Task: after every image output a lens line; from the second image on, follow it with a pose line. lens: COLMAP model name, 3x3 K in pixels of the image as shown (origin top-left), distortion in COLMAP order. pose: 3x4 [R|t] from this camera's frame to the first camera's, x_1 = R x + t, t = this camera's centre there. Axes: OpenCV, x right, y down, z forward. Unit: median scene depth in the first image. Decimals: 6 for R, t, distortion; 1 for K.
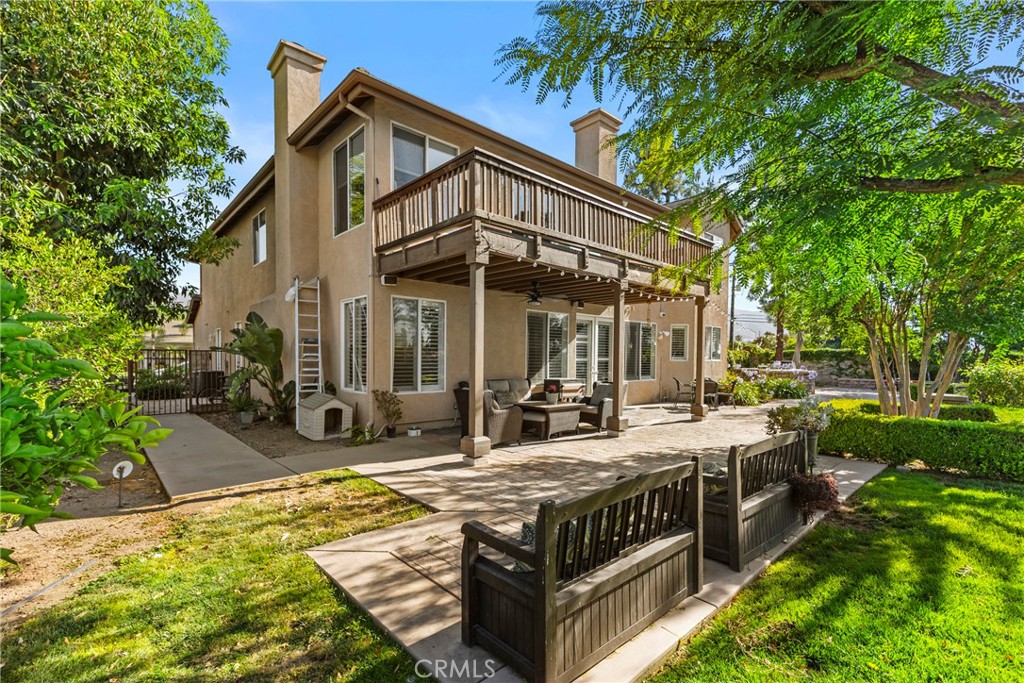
lens RADIAL K [[442.7, 0, 509.8], [0, 442.7, 348.4], [0, 0, 1]] dist [0.015933, -0.000701]
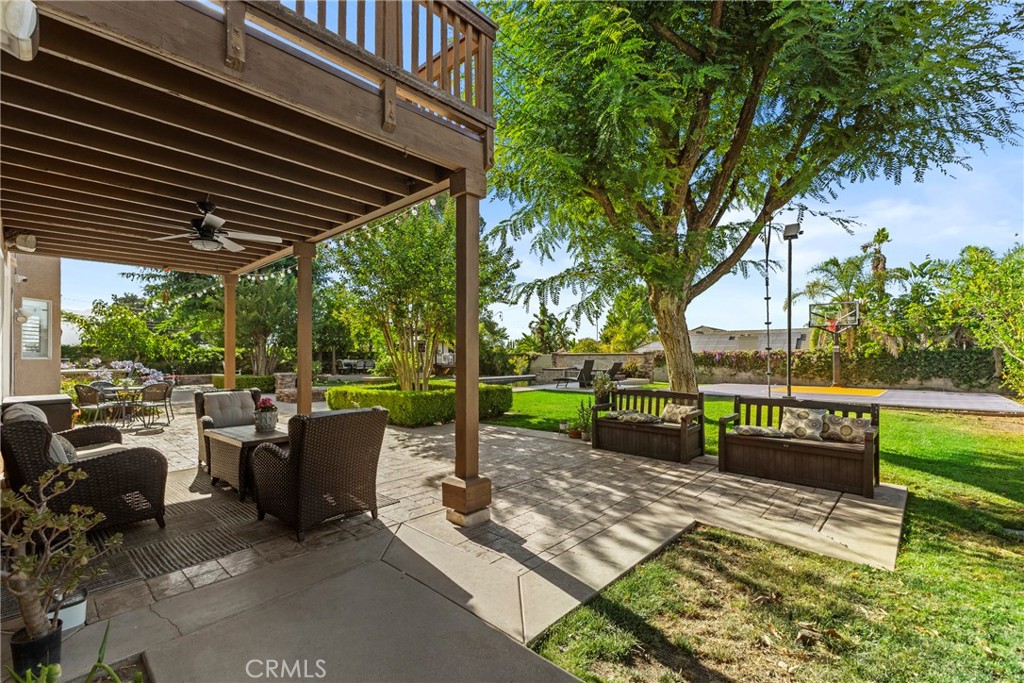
lens RADIAL K [[442.7, 0, 510.8], [0, 442.7, 343.5], [0, 0, 1]] dist [0.015933, -0.000701]
pose [[-0.064276, 0.011135, 0.997870, -0.884277], [-0.002392, 0.999933, -0.011312, 0.028413], [-0.997929, -0.003114, -0.064245, 1.246621]]
